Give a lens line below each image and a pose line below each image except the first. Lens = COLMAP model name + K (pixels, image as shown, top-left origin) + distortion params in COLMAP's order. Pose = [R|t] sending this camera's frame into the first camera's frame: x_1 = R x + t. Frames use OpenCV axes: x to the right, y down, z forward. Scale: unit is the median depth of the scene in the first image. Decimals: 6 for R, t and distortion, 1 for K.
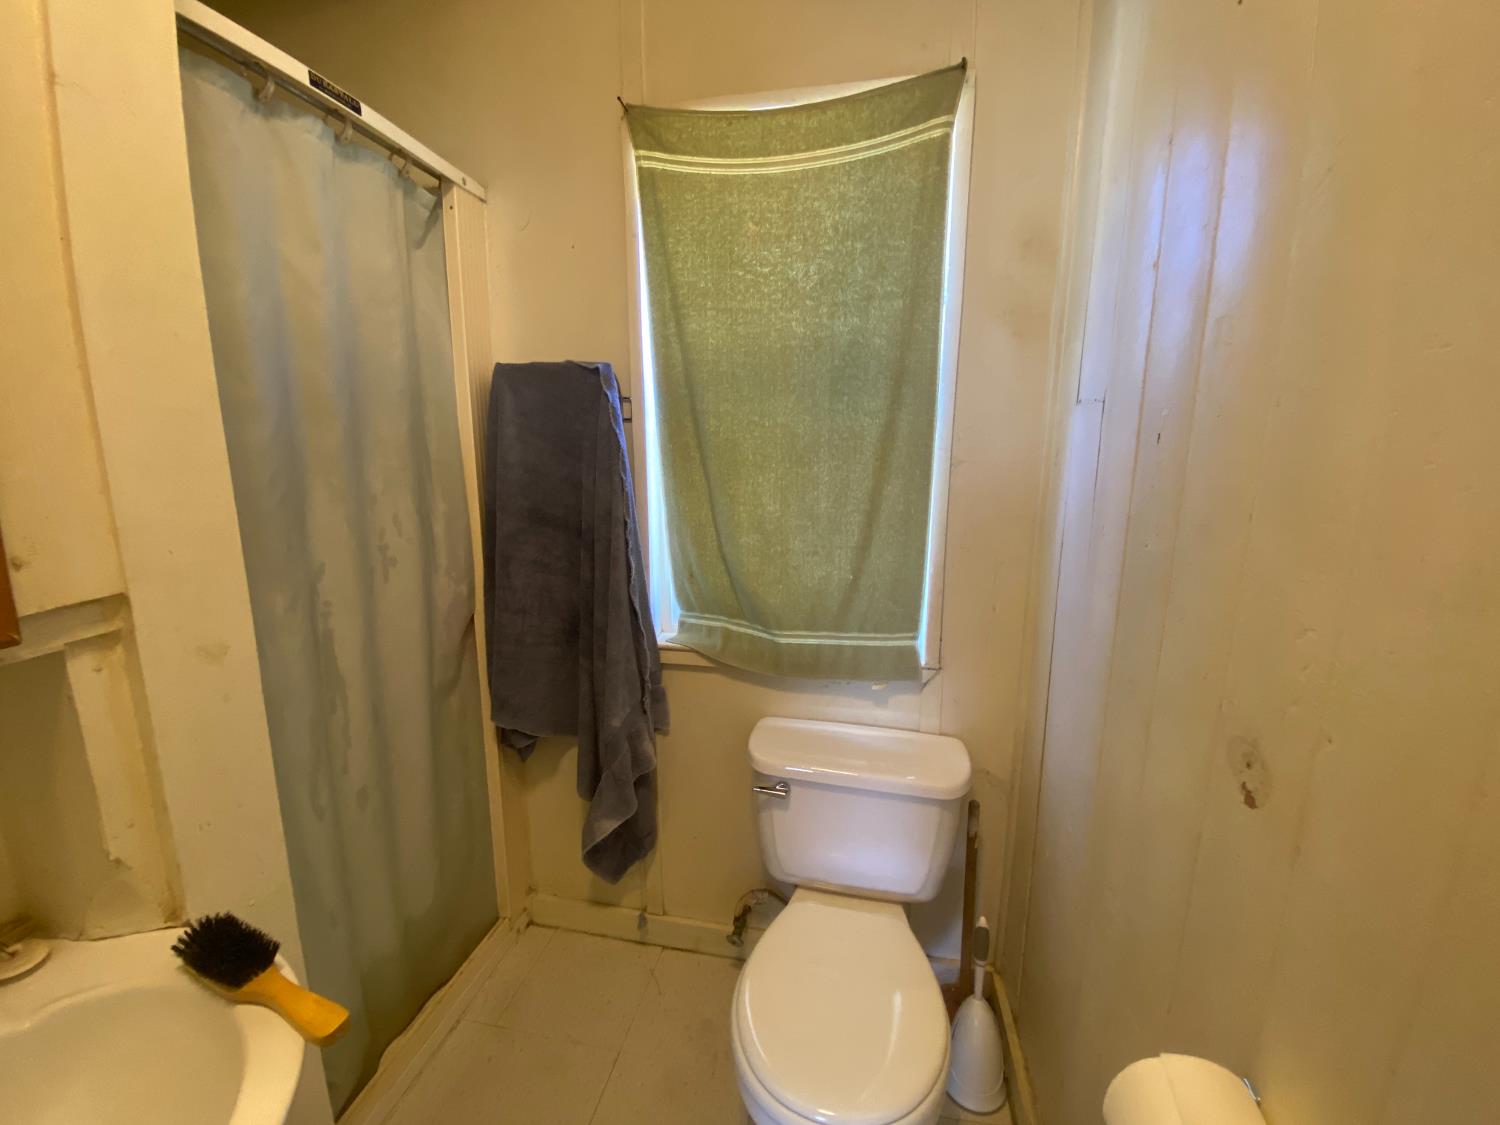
lens RADIAL K [[605.2, 0, 750.0], [0, 605.2, 562.5], [0, 0, 1]] dist [0.033819, -0.030420]
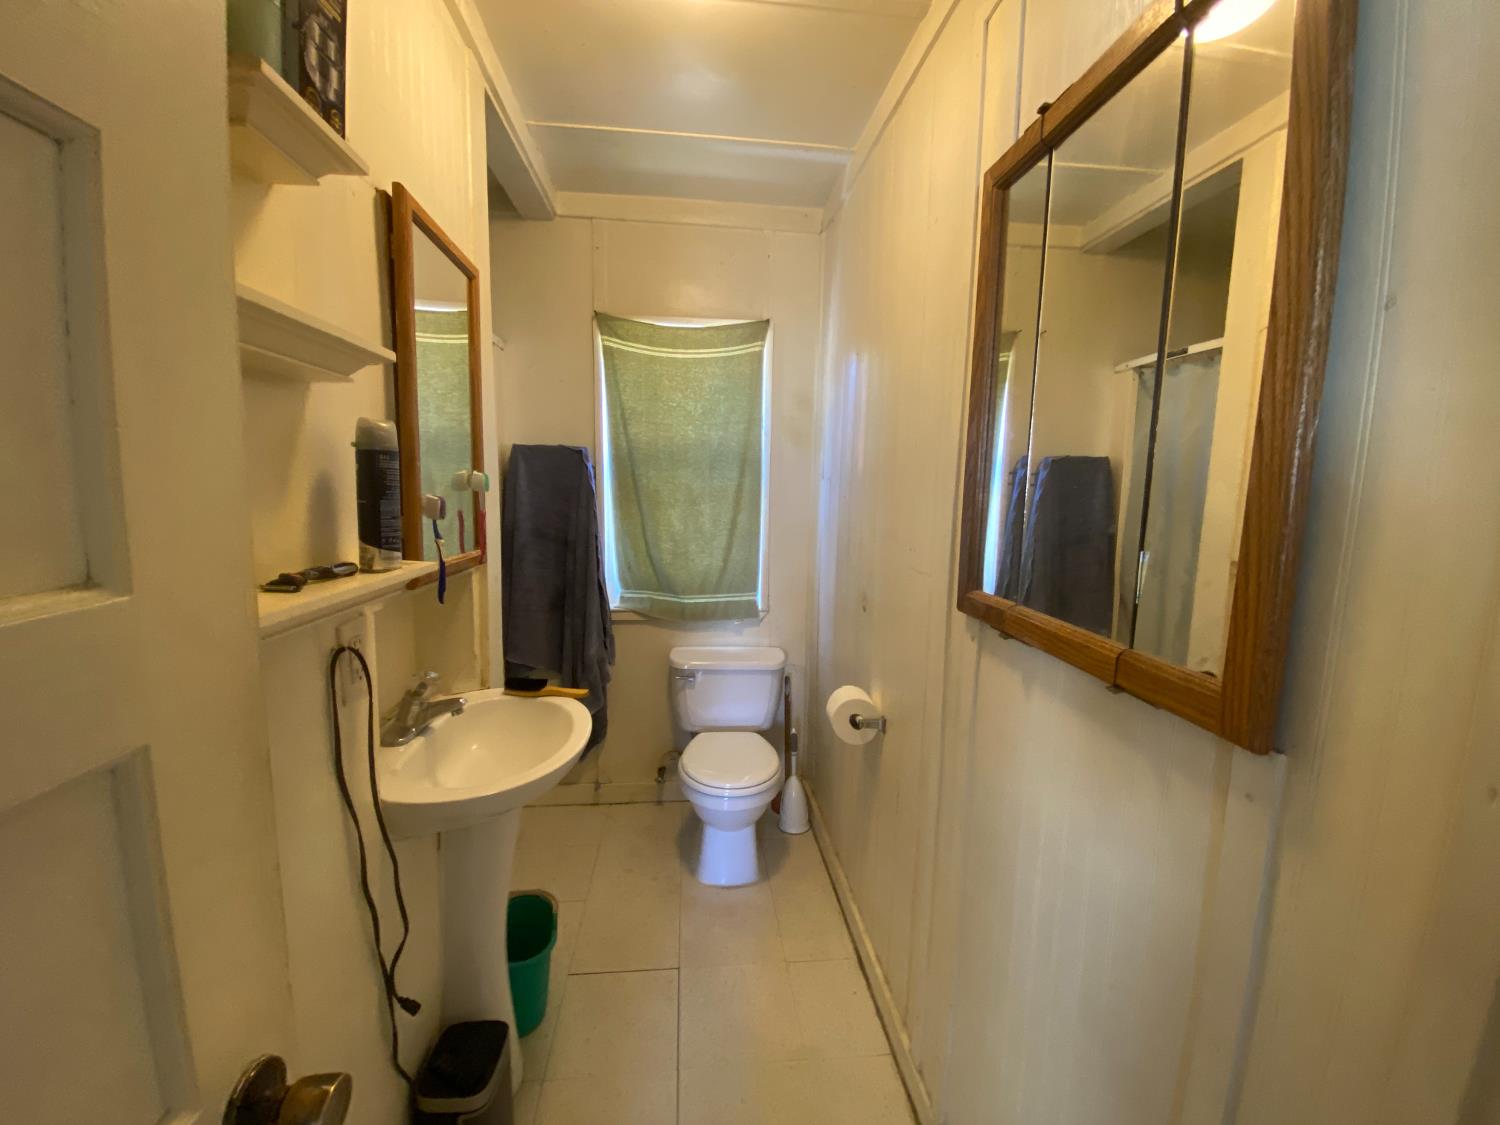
lens RADIAL K [[605.2, 0, 750.0], [0, 605.2, 562.5], [0, 0, 1]] dist [0.033819, -0.030420]
pose [[0.956836, -0.021794, 0.289811, -0.300414], [0.038933, 0.997808, -0.053505, 0.125500], [-0.288010, 0.062479, 0.955587, -0.836750]]
